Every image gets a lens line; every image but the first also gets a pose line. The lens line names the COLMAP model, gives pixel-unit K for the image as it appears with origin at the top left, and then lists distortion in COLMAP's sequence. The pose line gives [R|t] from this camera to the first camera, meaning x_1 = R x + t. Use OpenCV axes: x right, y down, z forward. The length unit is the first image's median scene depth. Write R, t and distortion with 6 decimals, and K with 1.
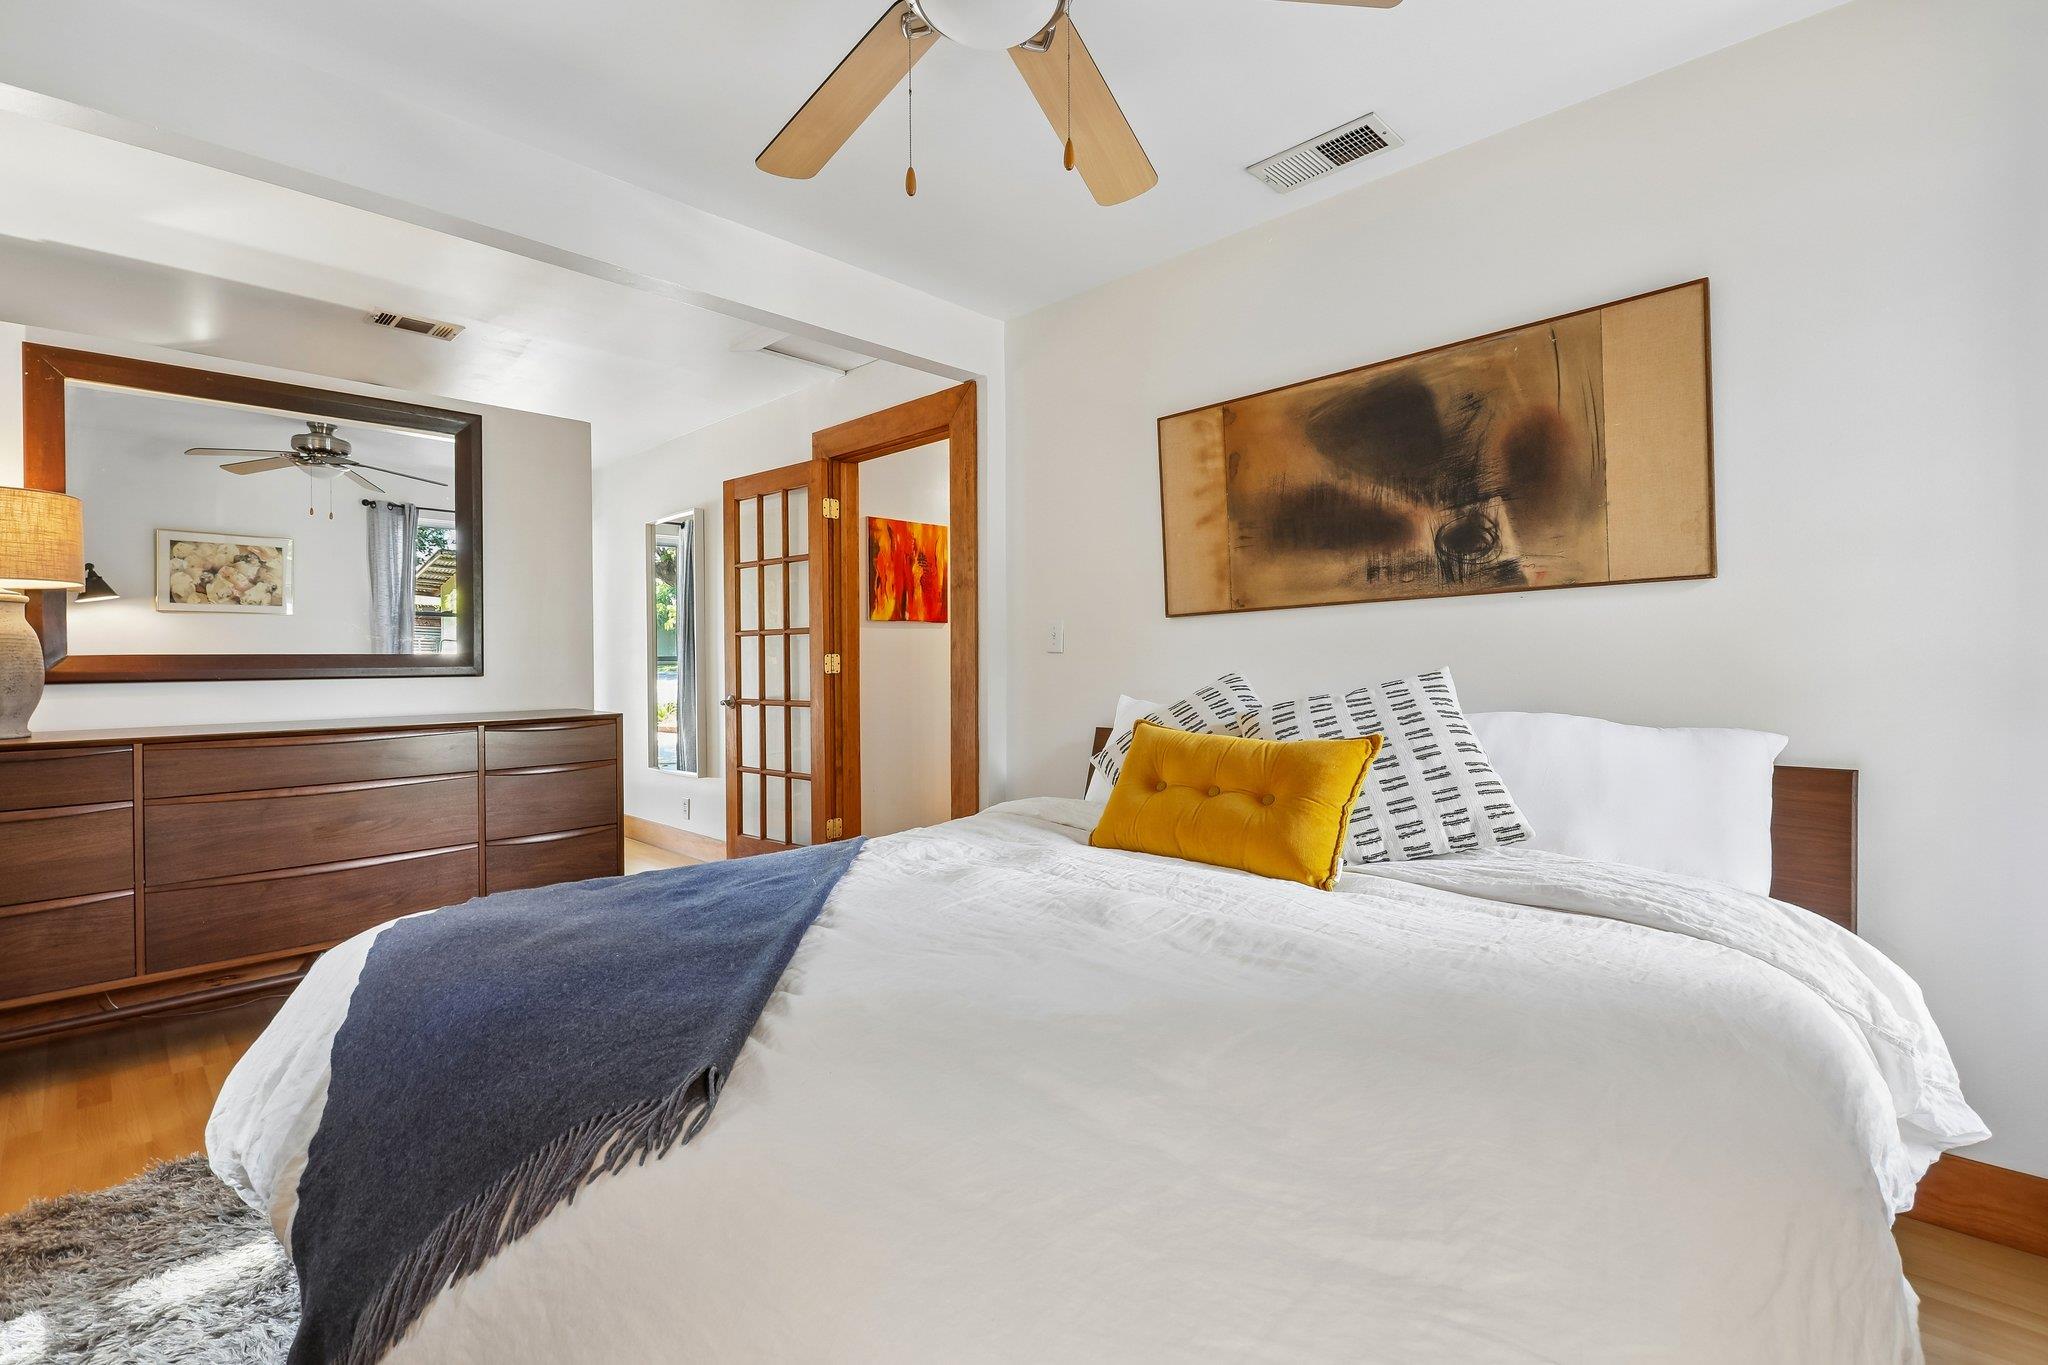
lens RADIAL K [[908.0, 0, 1024.0], [0, 908.0, 682.5], [0, 0, 1]] dist [-0.001132, 0.000255]
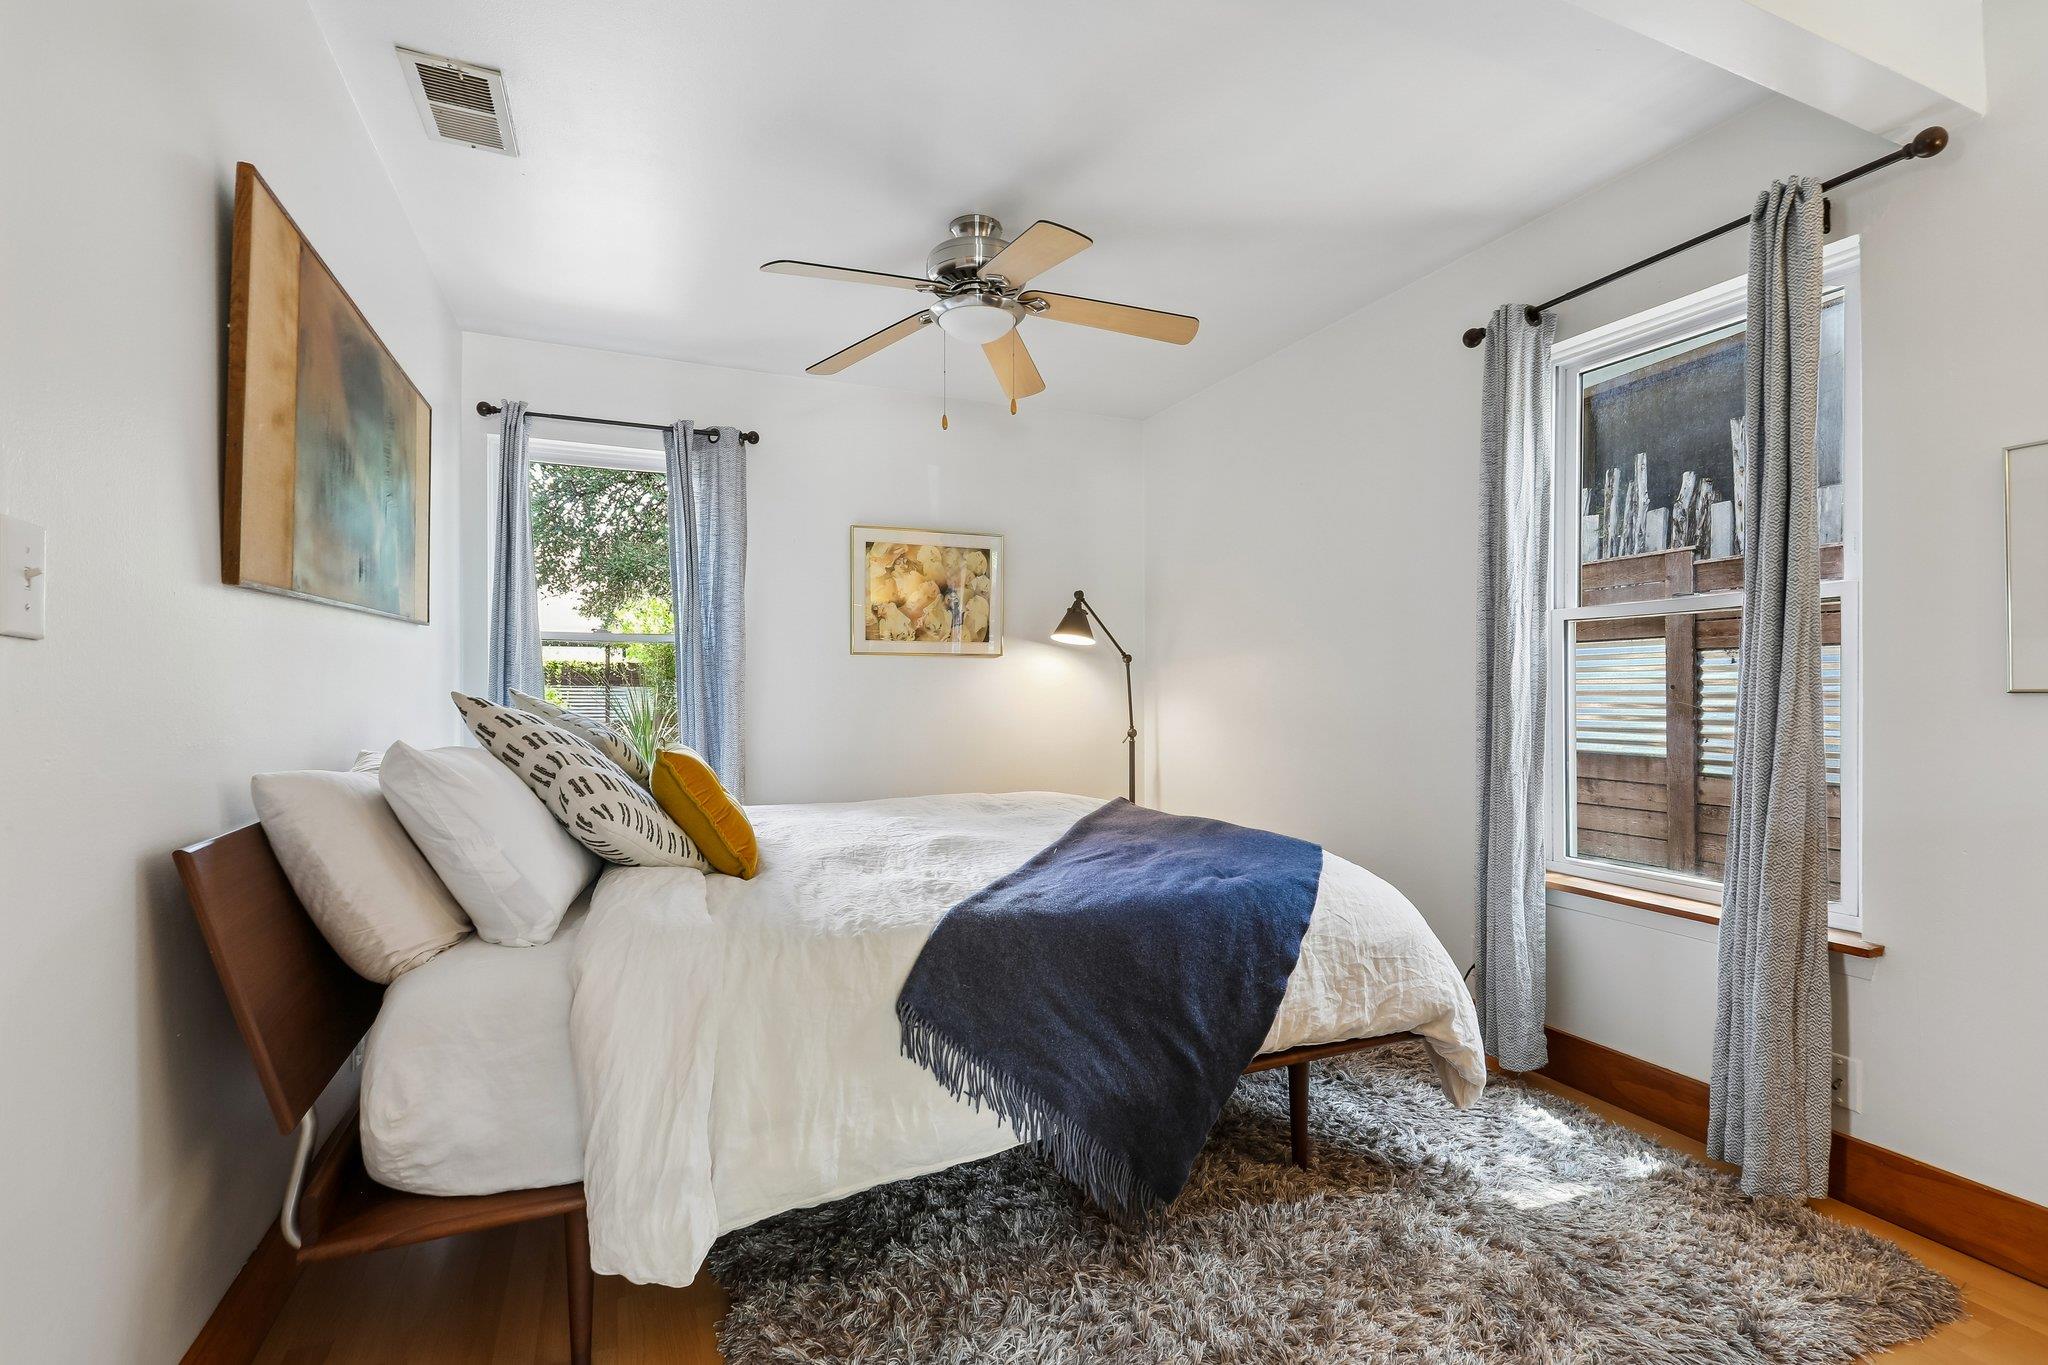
lens RADIAL K [[908.0, 0, 1024.0], [0, 908.0, 682.5], [0, 0, 1]] dist [-0.001132, 0.000255]
pose [[-0.926875, 0.006485, 0.375315, -0.455770], [0.009630, 0.999932, 0.006505, -0.022612], [-0.375248, 0.009644, -0.926874, 1.471870]]
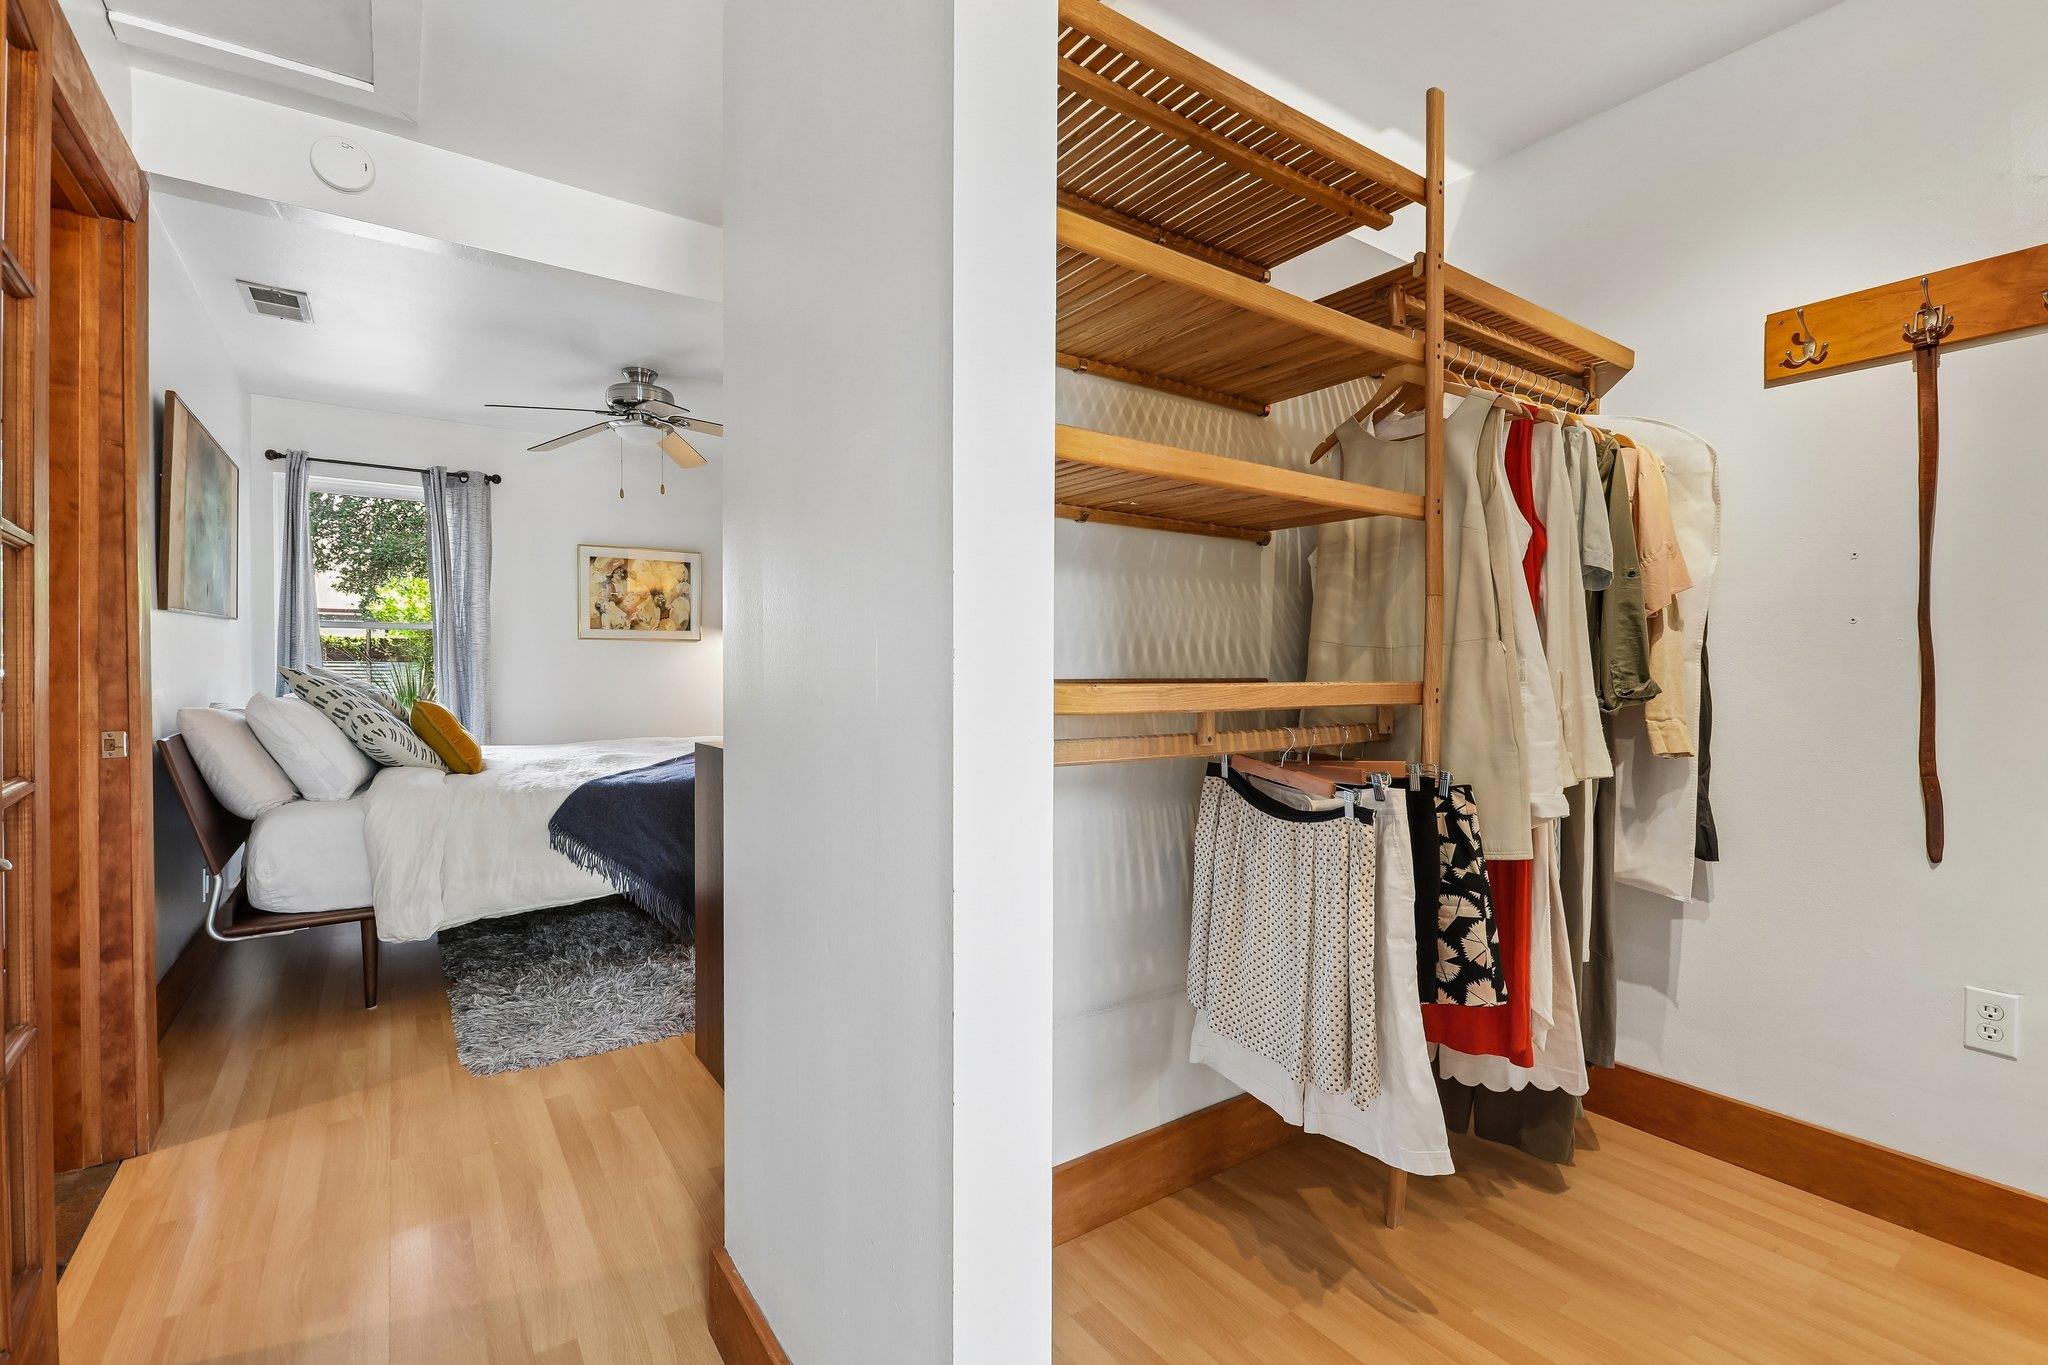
lens RADIAL K [[892.2, 0, 1026.9], [0, 892.2, 671.7], [0, 0, 1]] dist [-0.000075, -0.000440]
pose [[-0.984444, 0.000495, 0.175697, -0.974926], [0.004407, 0.999751, 0.021873, -0.028967], [-0.175643, 0.022307, -0.984201, 1.986165]]
